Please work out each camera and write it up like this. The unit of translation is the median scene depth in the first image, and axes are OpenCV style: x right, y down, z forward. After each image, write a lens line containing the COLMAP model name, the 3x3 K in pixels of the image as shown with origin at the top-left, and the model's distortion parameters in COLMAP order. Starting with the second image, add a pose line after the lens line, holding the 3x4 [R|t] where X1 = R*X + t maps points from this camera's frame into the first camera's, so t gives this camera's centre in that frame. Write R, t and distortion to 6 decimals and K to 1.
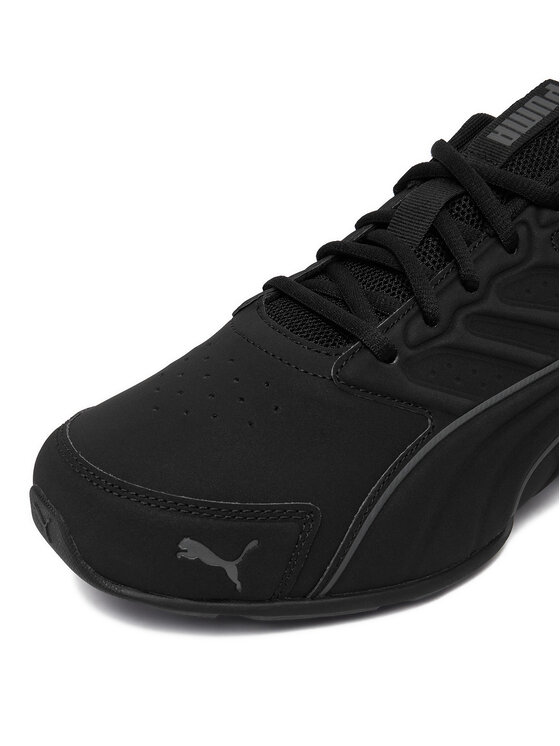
lens RADIAL K [[935.1, 0, 280.0], [0, 935.1, 373.0], [0, 0, 1]] dist [-0.054986, -0.033959]
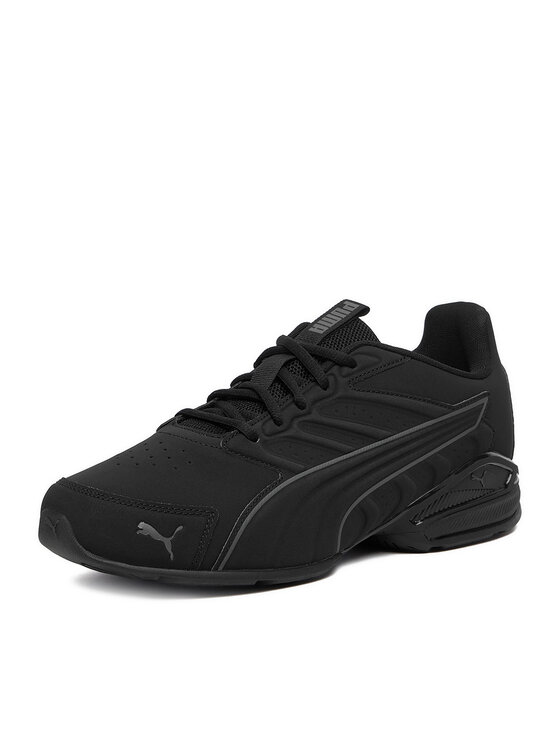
lens RADIAL K [[1733.1, 0, 280.0], [0, 1733.1, 373.0], [0, 0, 1]] dist [0.010996, -0.010631]
pose [[0.993304, -0.007055, 0.115314, -0.192509], [0.051891, 0.919031, -0.390755, 1.068387], [-0.103220, 0.394122, 0.913243, -1.866748]]
